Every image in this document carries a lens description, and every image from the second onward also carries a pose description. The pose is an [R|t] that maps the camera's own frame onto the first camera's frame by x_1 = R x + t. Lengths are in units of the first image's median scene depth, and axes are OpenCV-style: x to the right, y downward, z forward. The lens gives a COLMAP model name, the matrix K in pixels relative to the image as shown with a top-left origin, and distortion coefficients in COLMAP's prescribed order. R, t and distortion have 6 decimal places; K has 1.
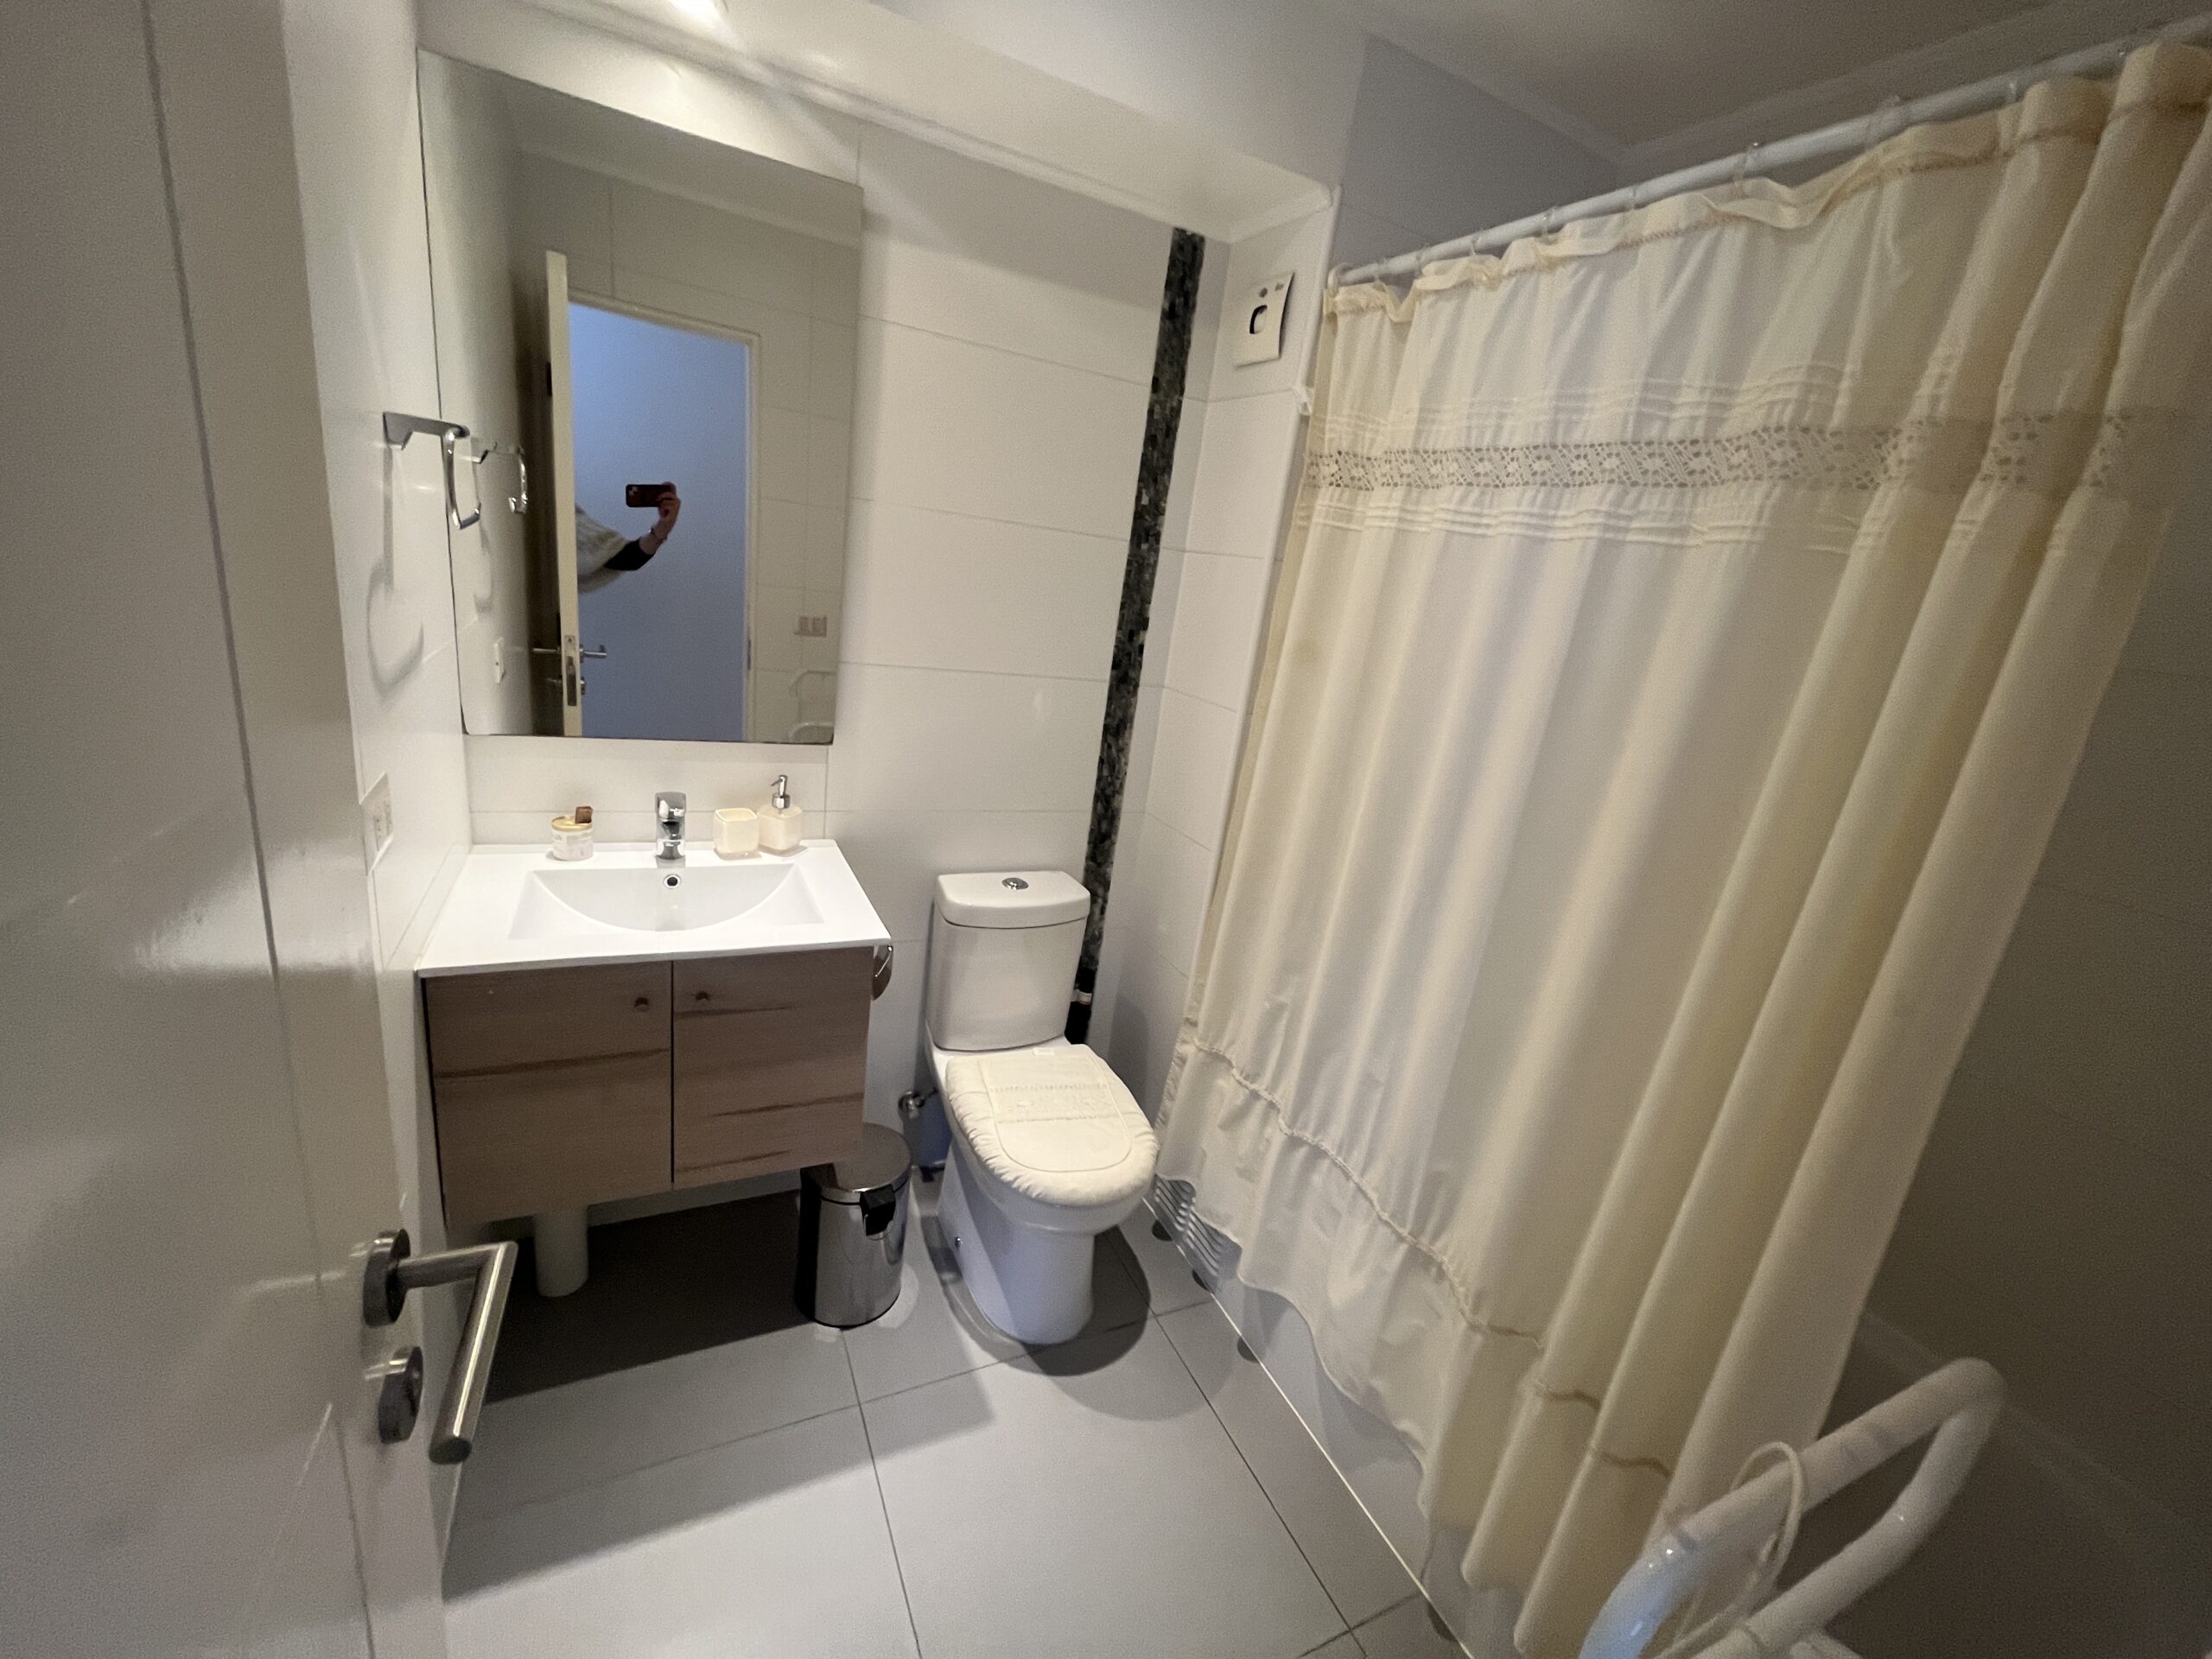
lens RADIAL K [[892.5, 0, 1098.2], [0, 892.5, 828.1], [0, 0, 1]] dist [-0.002254, -0.000292]
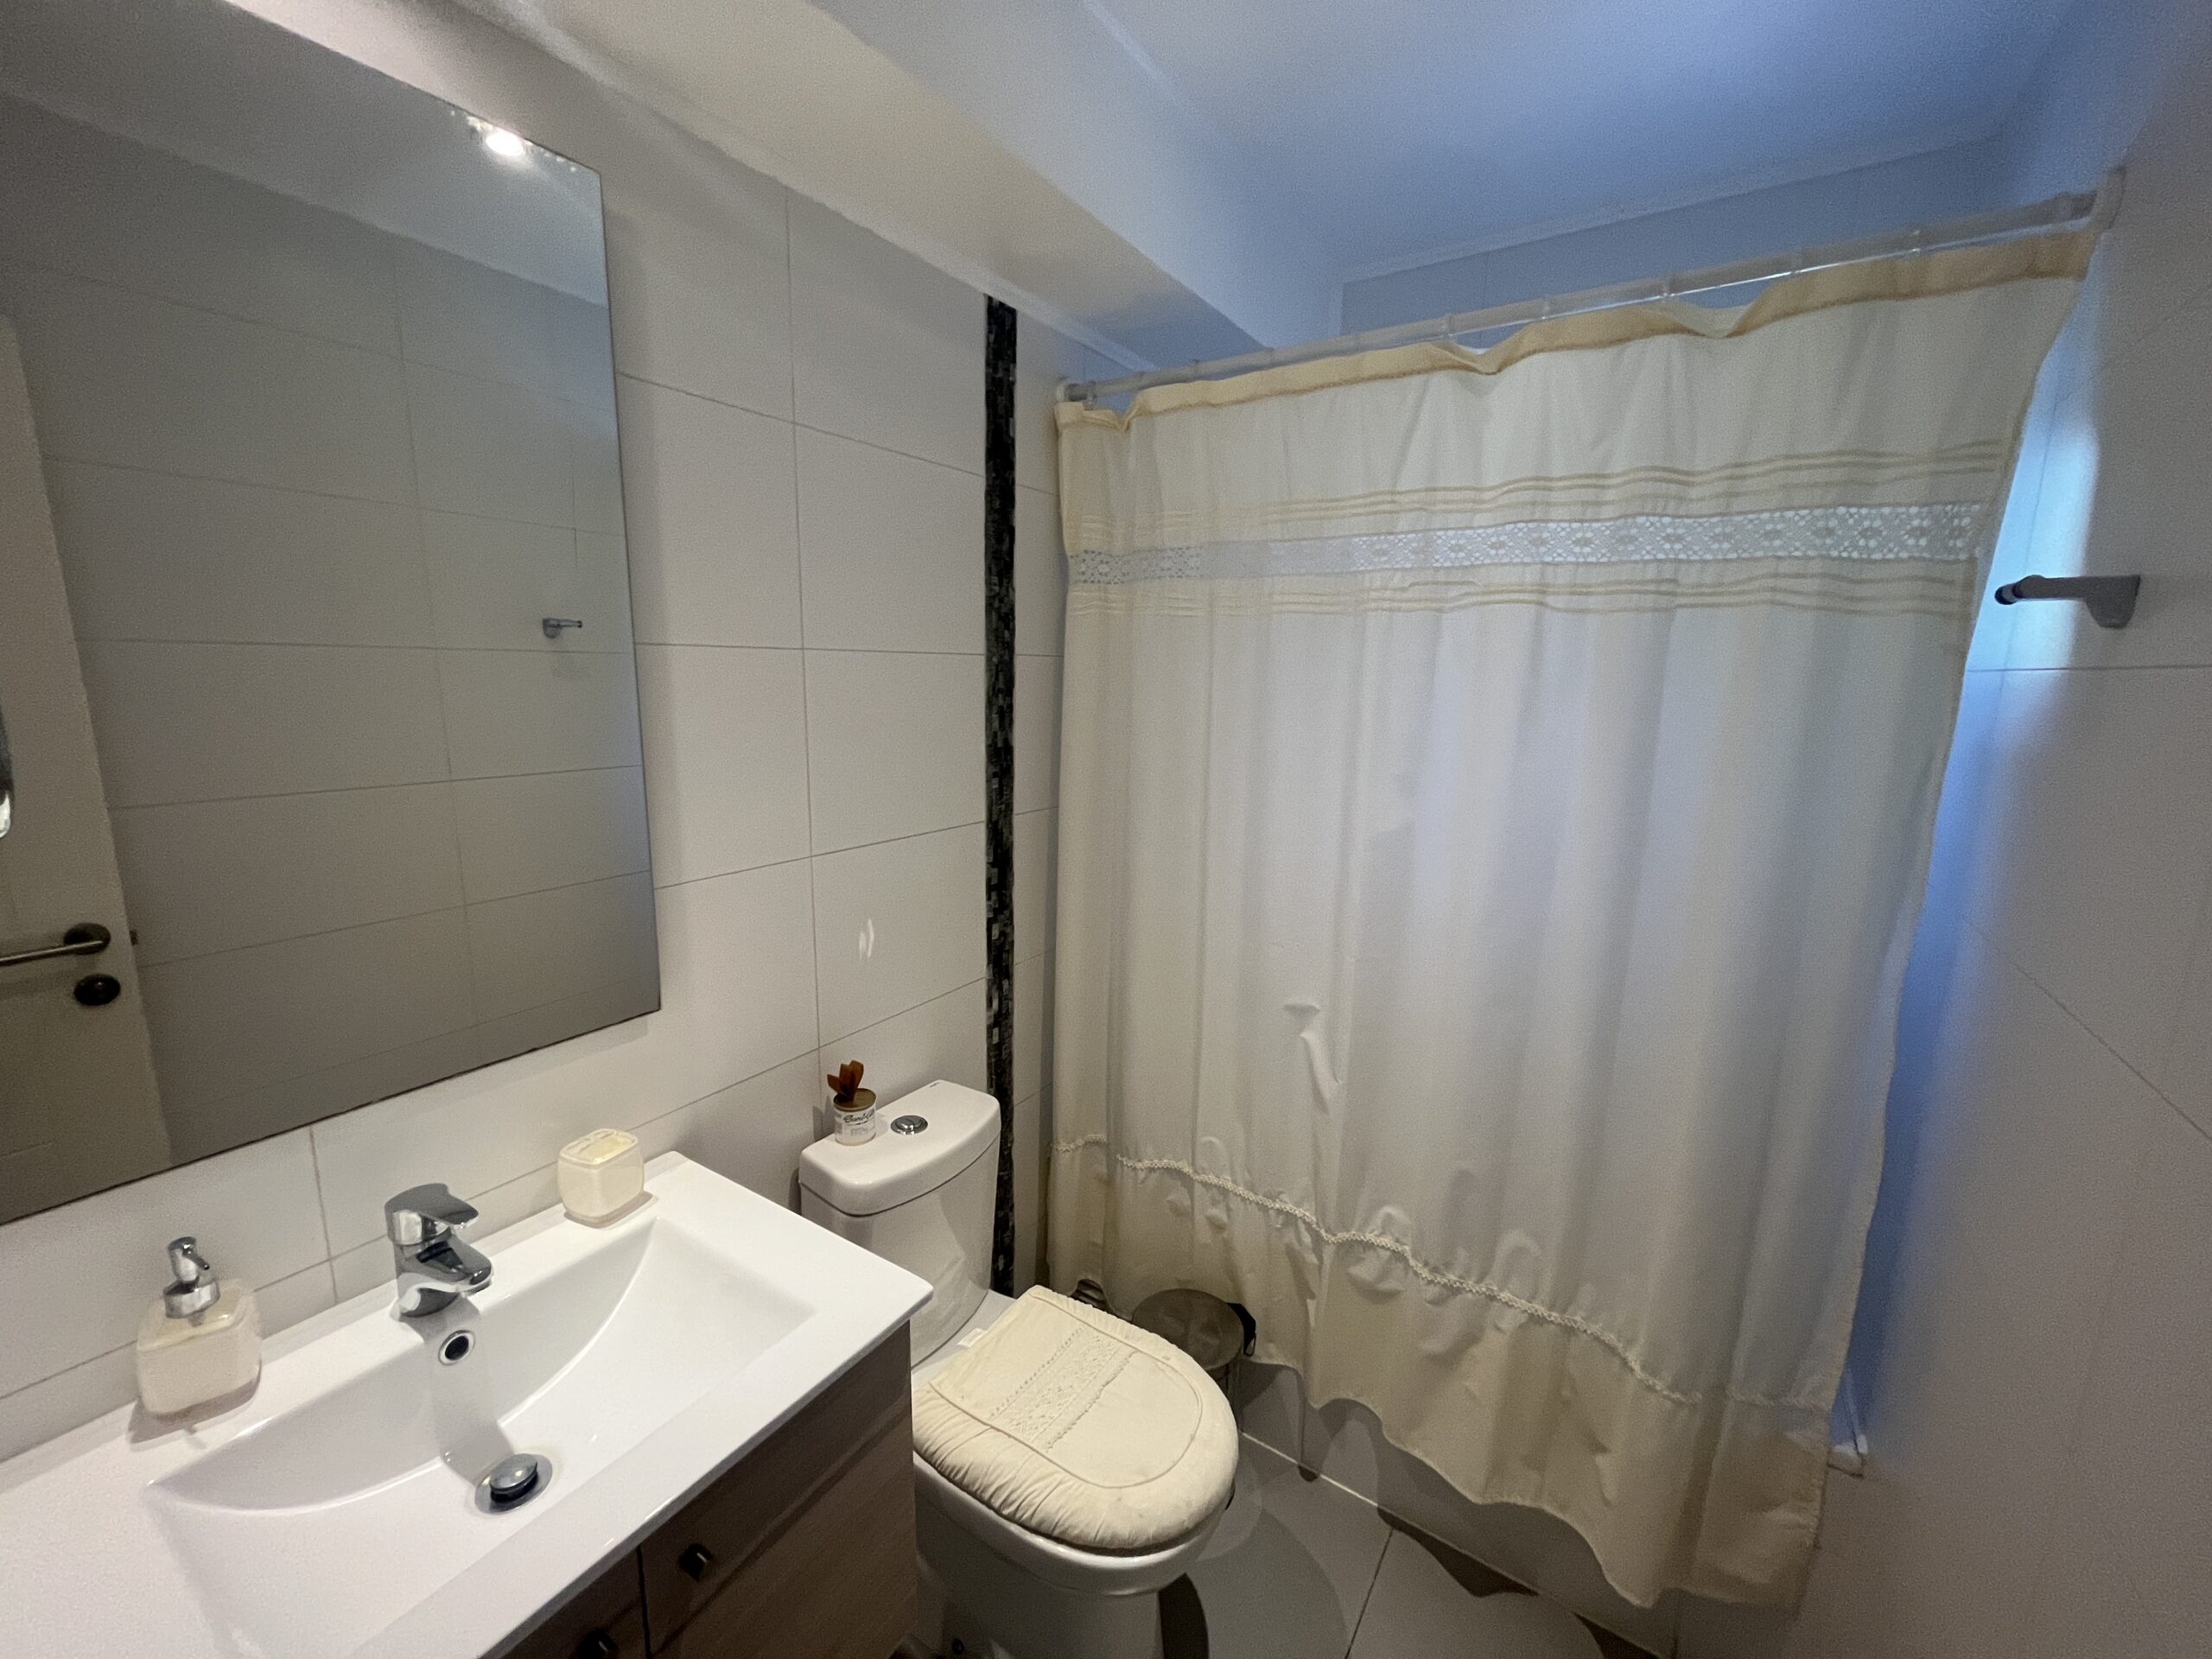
lens RADIAL K [[893.2, 0, 1104.3], [0, 893.2, 850.5], [0, 0, 1]] dist [-0.014887, -0.000036]
pose [[0.850672, -0.199133, 0.486522, -0.324195], [0.243028, 0.969613, -0.028068, -0.117851], [-0.466149, 0.142116, 0.873217, 0.296048]]
